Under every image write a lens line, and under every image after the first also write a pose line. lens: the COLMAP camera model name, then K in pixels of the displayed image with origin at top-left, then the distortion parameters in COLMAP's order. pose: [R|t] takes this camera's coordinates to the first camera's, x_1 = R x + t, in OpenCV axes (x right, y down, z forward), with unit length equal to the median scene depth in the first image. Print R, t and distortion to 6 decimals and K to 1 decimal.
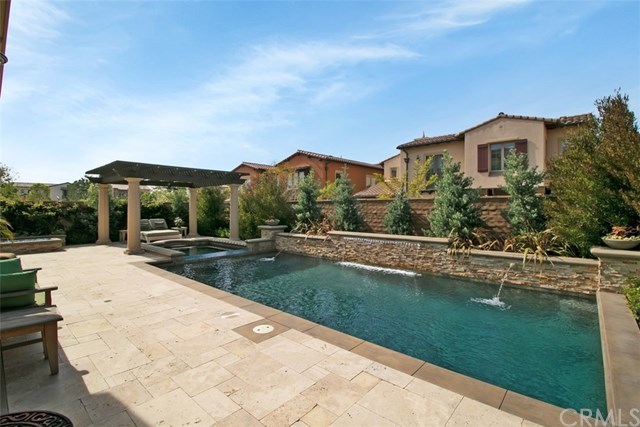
lens RADIAL K [[300.2, 0, 317.8], [0, 300.2, 211.0], [0, 0, 1]] dist [0.000221, -0.000377]
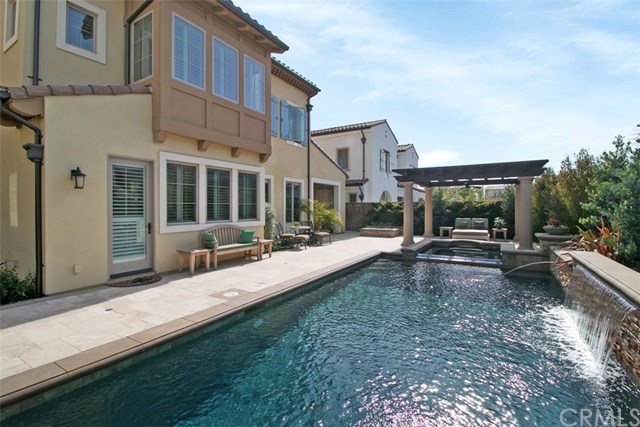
lens RADIAL K [[300.2, 0, 316.6], [0, 300.2, 208.6], [0, 0, 1]] dist [0.000221, -0.000377]
pose [[0.188279, 0.008895, -0.982075, 1.318190], [-0.013283, 0.999891, 0.006510, -0.018154], [0.982026, 0.011819, 0.188376, 1.178721]]
